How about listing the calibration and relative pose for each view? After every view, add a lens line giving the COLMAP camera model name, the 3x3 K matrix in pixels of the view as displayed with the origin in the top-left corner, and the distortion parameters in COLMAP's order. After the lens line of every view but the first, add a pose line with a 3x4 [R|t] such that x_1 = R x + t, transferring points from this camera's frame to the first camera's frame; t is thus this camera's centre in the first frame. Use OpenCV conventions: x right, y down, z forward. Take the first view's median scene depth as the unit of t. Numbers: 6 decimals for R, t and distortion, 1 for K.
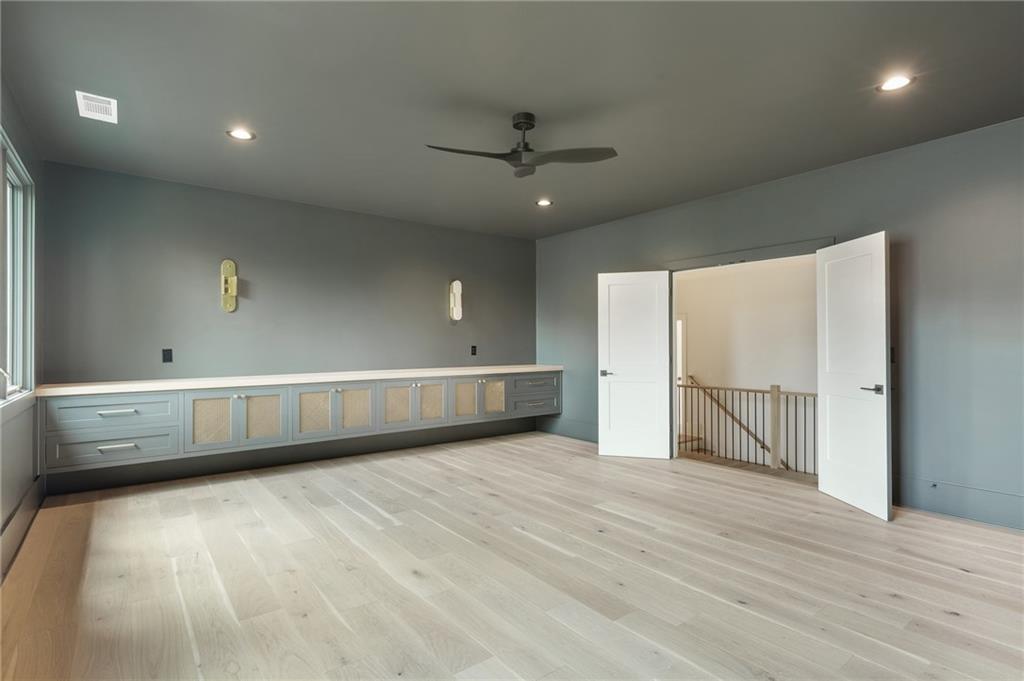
lens RADIAL K [[505.8, 0, 510.3], [0, 505.8, 342.8], [0, 0, 1]] dist [-0.026142, -0.000199]
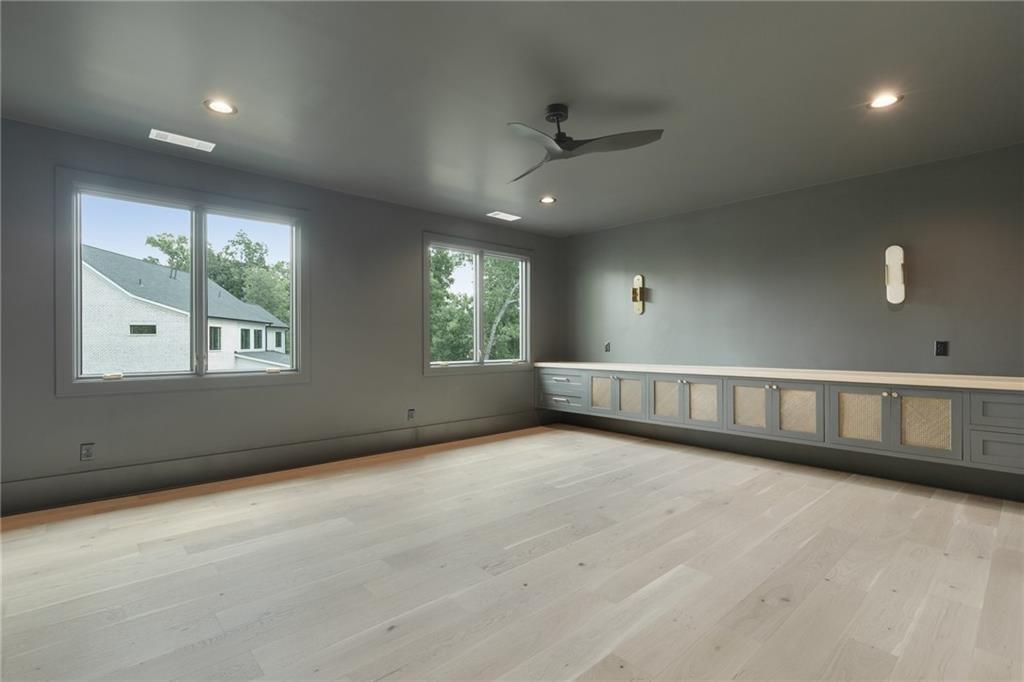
lens RADIAL K [[480.2, 0, 511.8], [0, 480.2, 336.9], [0, 0, 1]] dist [0.000753, -0.000130]
pose [[0.085683, -0.001899, -0.996321, 0.776463], [0.005590, 0.999983, -0.001425, -0.002747], [0.996307, -0.005447, 0.085692, 0.655337]]
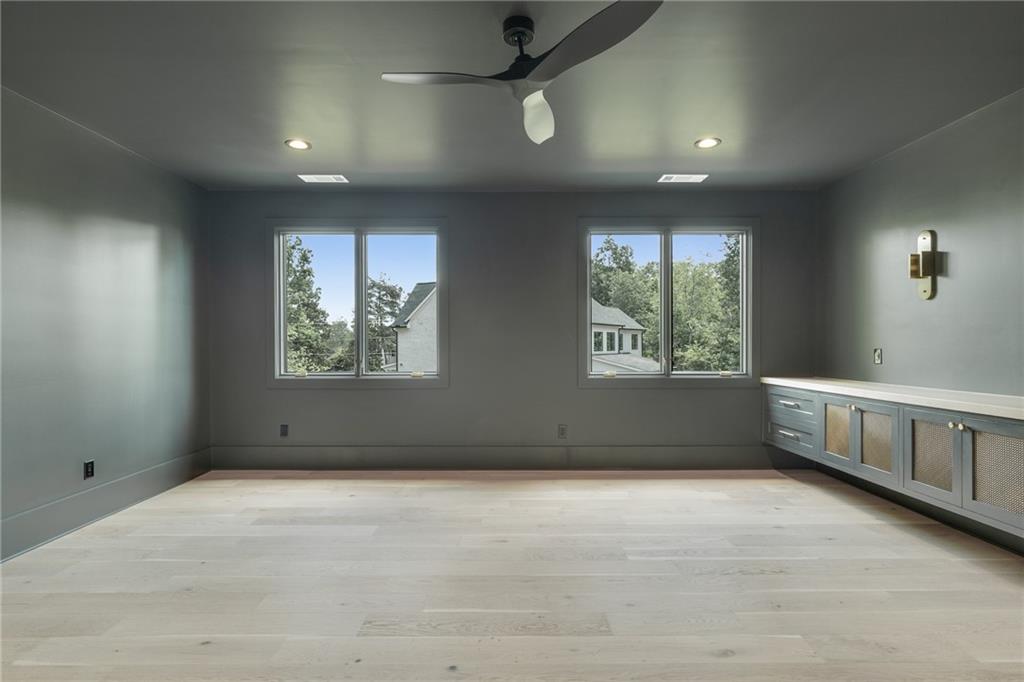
lens RADIAL K [[518.9, 0, 510.0], [0, 518.9, 344.2], [0, 0, 1]] dist [0.001496, 0.000189]
pose [[-0.608972, 0.009605, -0.793134, 0.498074], [0.011720, 0.999926, 0.003111, -0.006100], [0.793105, -0.007401, -0.609039, 1.144685]]
